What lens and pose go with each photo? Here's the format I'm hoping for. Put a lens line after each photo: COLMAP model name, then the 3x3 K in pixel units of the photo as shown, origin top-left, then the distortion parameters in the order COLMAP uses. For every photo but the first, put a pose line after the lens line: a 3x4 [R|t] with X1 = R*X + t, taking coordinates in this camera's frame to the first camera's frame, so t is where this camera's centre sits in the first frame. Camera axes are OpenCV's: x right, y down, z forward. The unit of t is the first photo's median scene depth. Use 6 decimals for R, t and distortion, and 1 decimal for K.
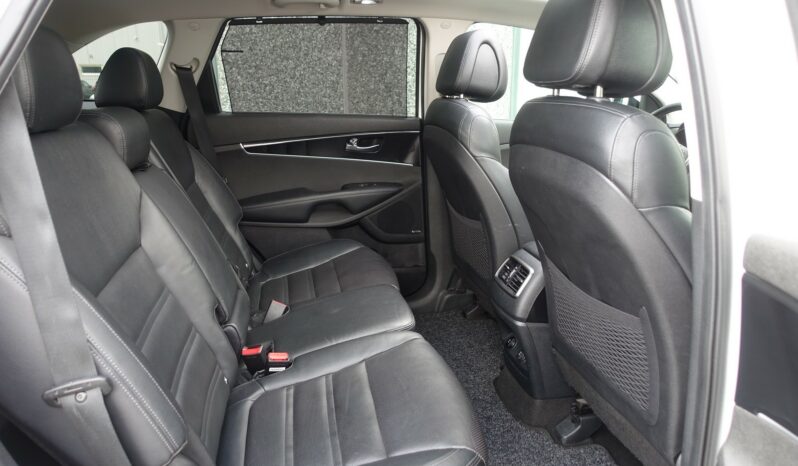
lens RADIAL K [[571.2, 0, 396.7], [0, 571.2, 232.0], [0, 0, 1]] dist [-0.006812, -0.000610]
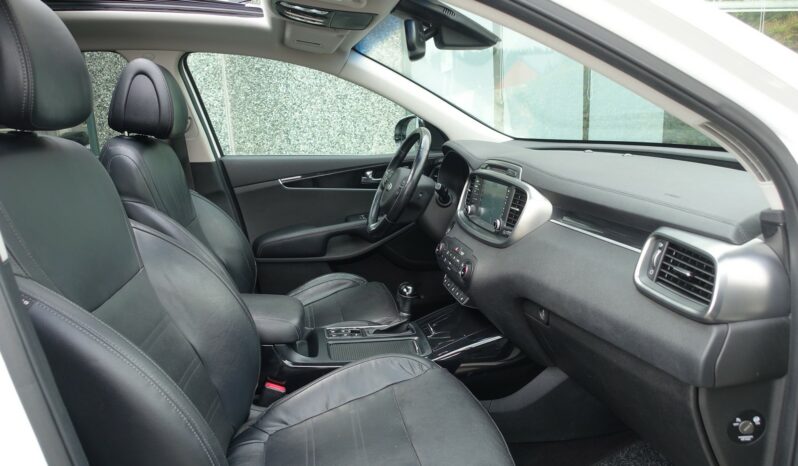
lens RADIAL K [[546.9, 0, 399.8], [0, 546.9, 229.1], [0, 0, 1]] dist [-0.003444, 0.000352]
pose [[0.998010, -0.036454, -0.051458, 0.243348], [0.033717, 0.998020, -0.053092, -0.021213], [0.053292, 0.051251, 0.997263, 0.094718]]
